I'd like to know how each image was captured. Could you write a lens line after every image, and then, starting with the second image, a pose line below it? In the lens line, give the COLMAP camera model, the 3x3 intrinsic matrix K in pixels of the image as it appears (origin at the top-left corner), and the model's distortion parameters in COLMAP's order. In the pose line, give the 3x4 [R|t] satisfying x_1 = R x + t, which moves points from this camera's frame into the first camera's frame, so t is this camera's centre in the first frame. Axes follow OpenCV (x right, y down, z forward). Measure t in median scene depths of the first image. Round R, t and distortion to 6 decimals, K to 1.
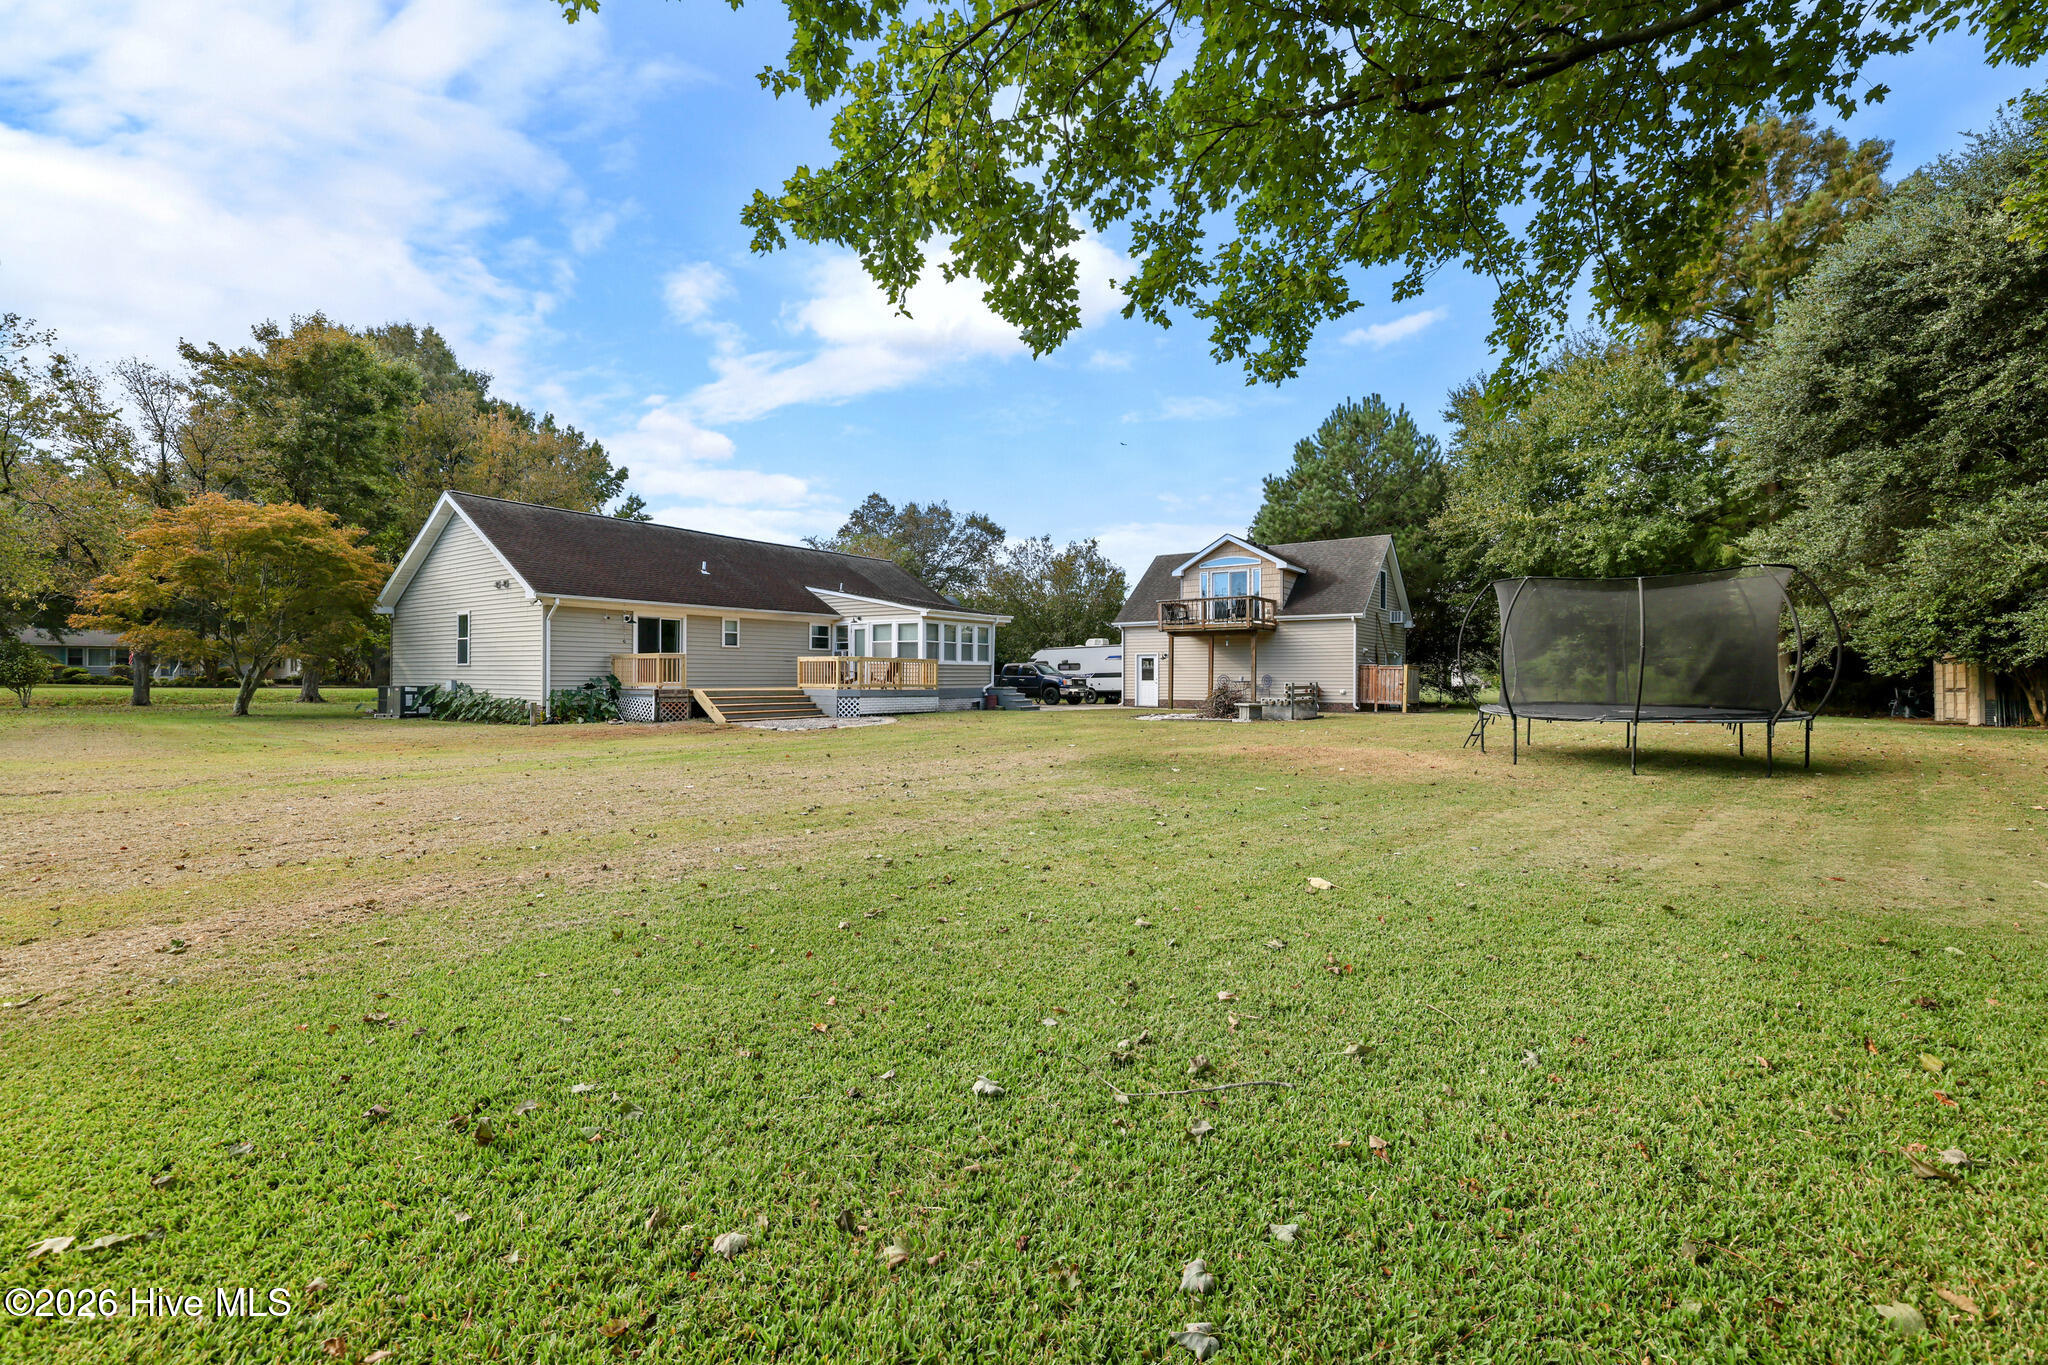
lens RADIAL K [[882.5, 0, 1030.3], [0, 882.5, 678.9], [0, 0, 1]] dist [0.001753, -0.000097]
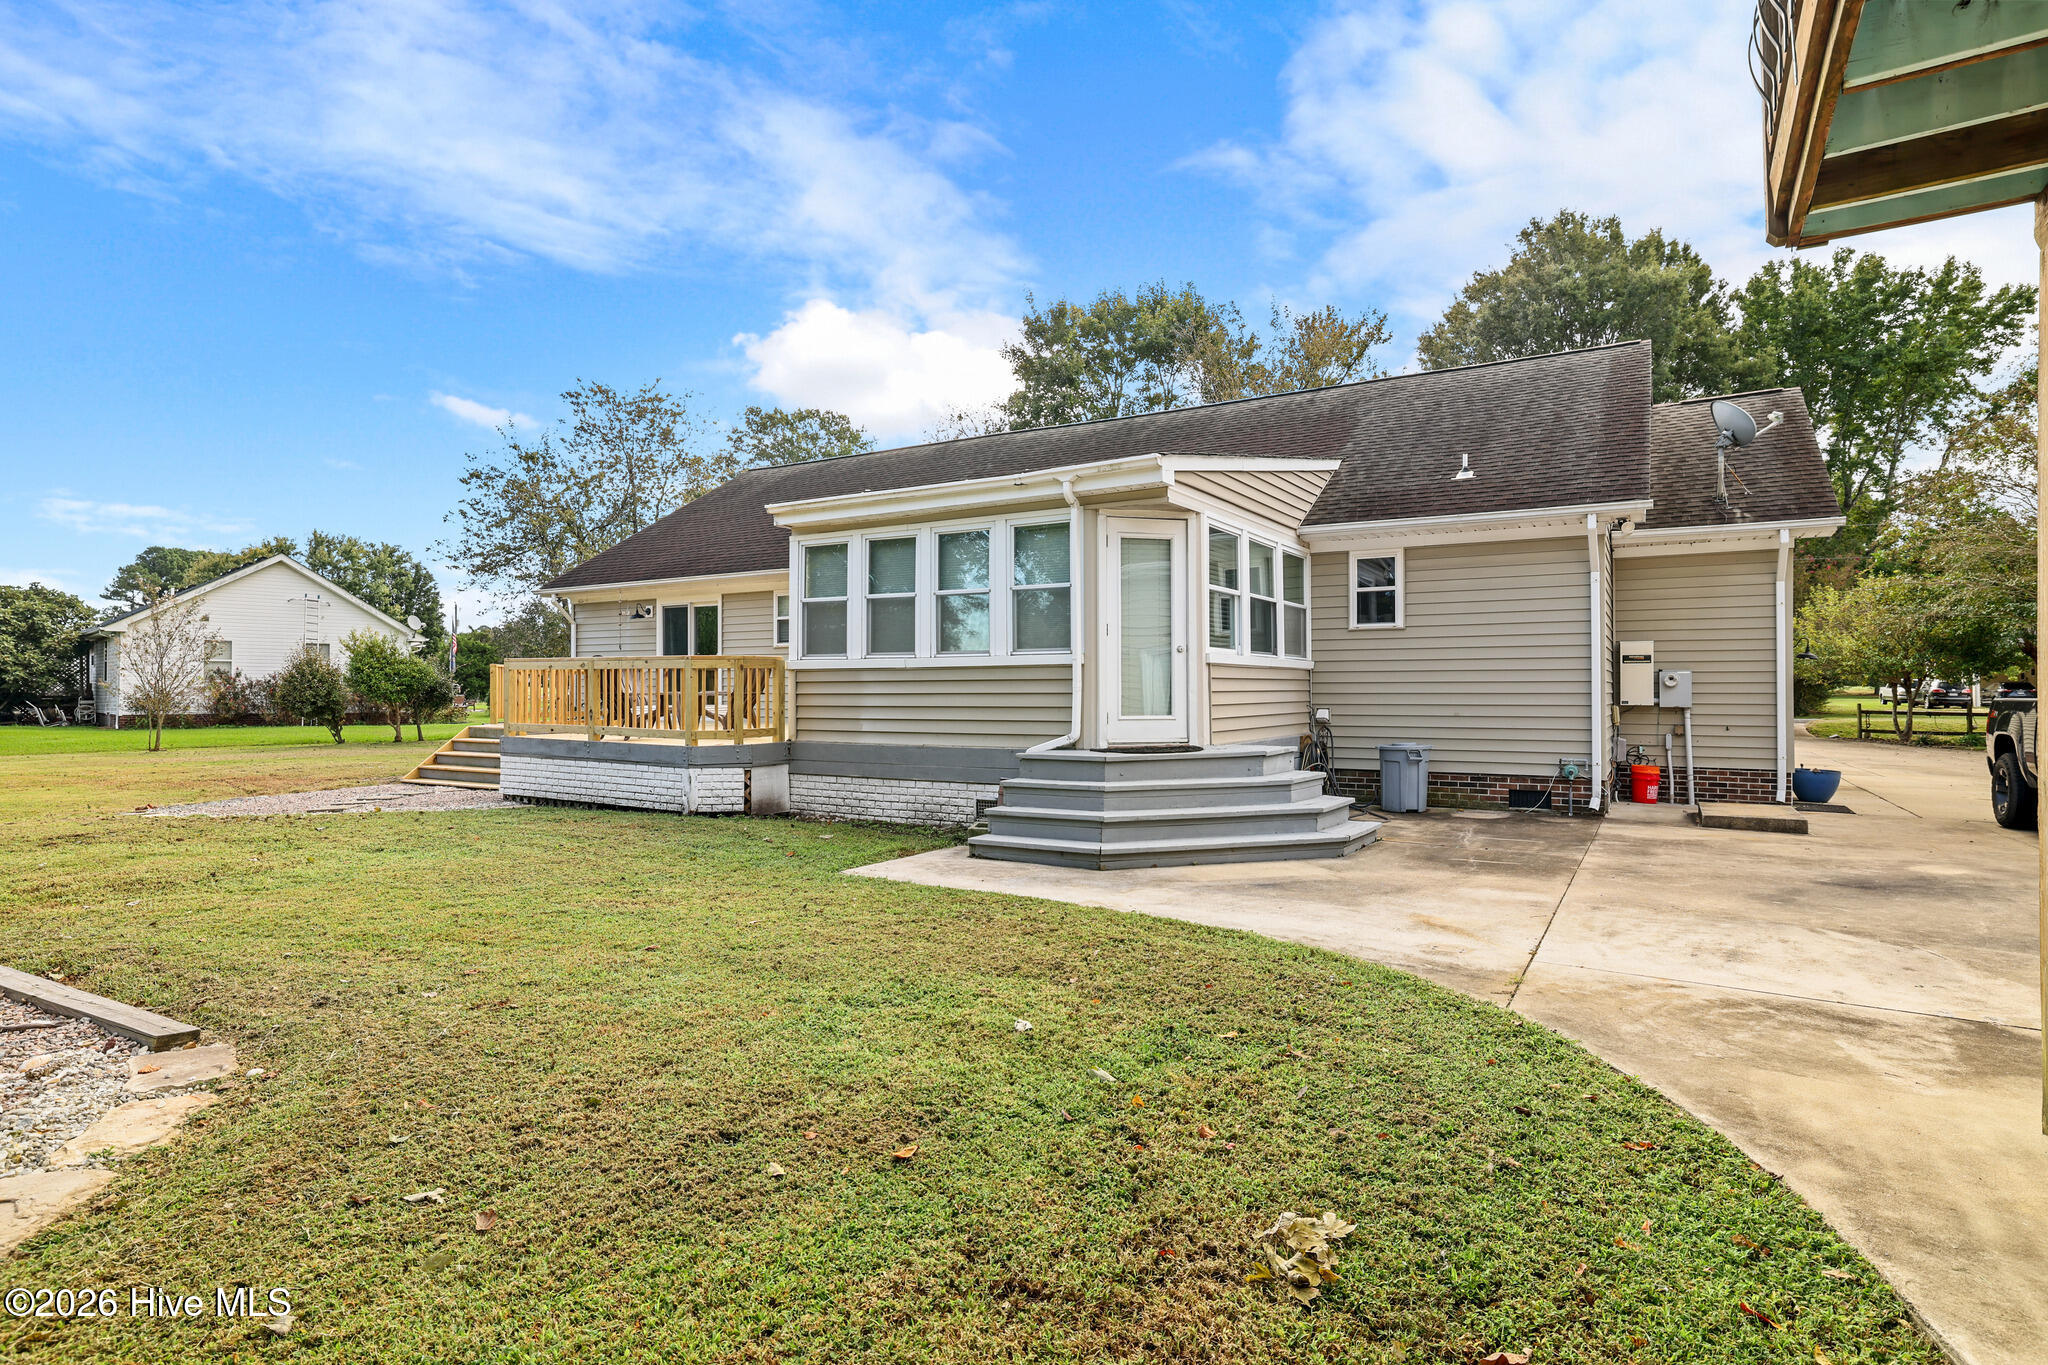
lens RADIAL K [[1078.5, 0, 1030.1], [0, 1078.5, 672.4], [0, 0, 1]] dist [-0.005052, 0.011427]
pose [[0.068582, -0.022898, -0.997383, 0.275776], [-0.004141, 0.999721, -0.023237, -0.005715], [0.997637, 0.005724, 0.068468, 0.994040]]
